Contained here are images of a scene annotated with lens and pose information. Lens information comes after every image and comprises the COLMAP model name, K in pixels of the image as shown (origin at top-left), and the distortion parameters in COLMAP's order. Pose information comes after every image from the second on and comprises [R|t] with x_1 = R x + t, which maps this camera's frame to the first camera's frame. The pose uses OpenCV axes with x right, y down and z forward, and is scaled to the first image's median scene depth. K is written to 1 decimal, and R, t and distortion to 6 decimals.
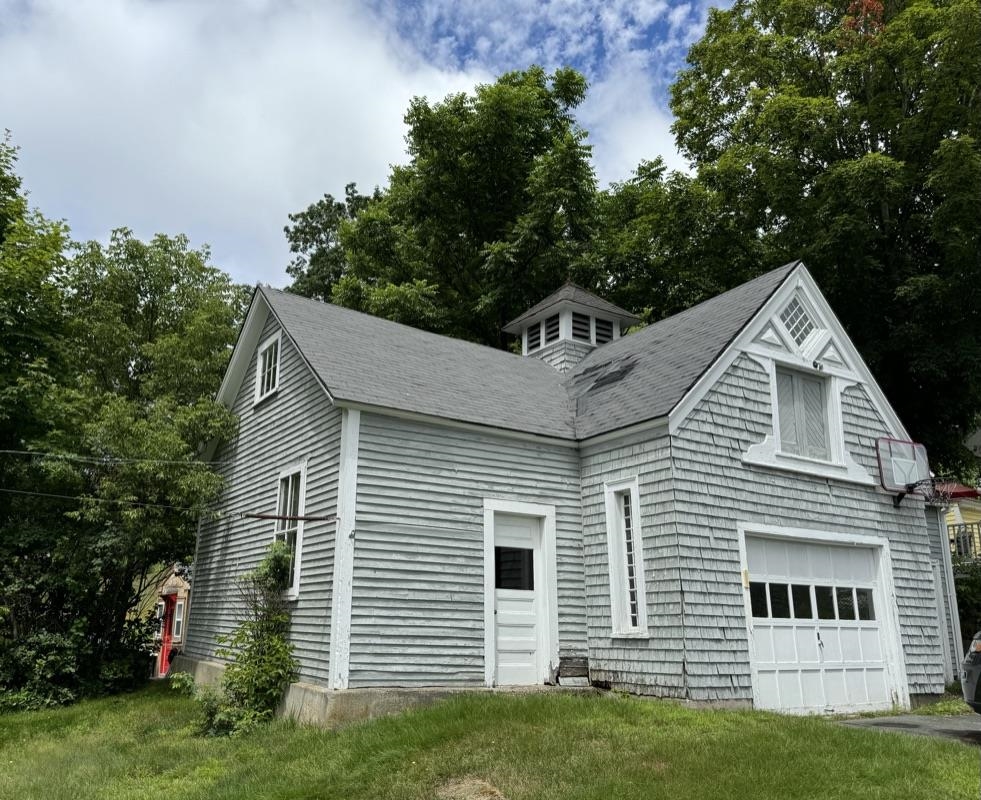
lens RADIAL K [[872.6, 0, 489.8], [0, 872.6, 404.6], [0, 0, 1]] dist [-0.000862, -0.006243]
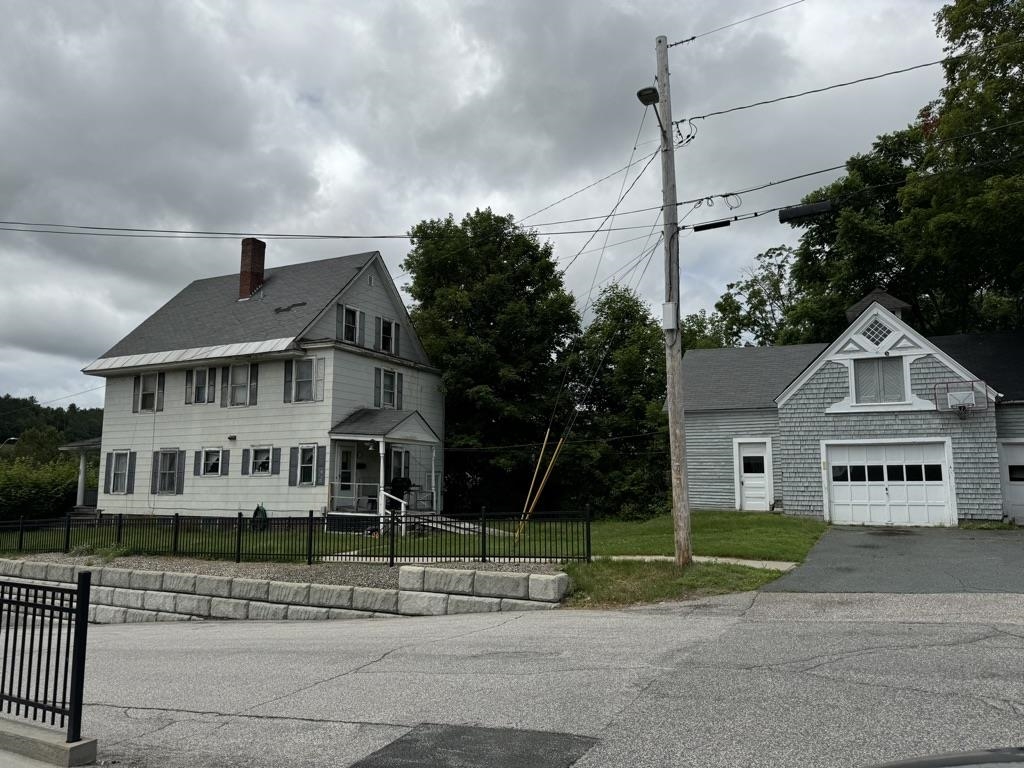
lens RADIAL K [[723.2, 0, 510.5], [0, 723.2, 384.6], [0, 0, 1]] dist [0.004108, -0.000469]
pose [[0.550872, -0.138249, -0.823060, 1.342316], [0.213940, 0.976624, -0.020854, -0.134877], [0.806703, -0.164598, 0.567572, -0.665646]]
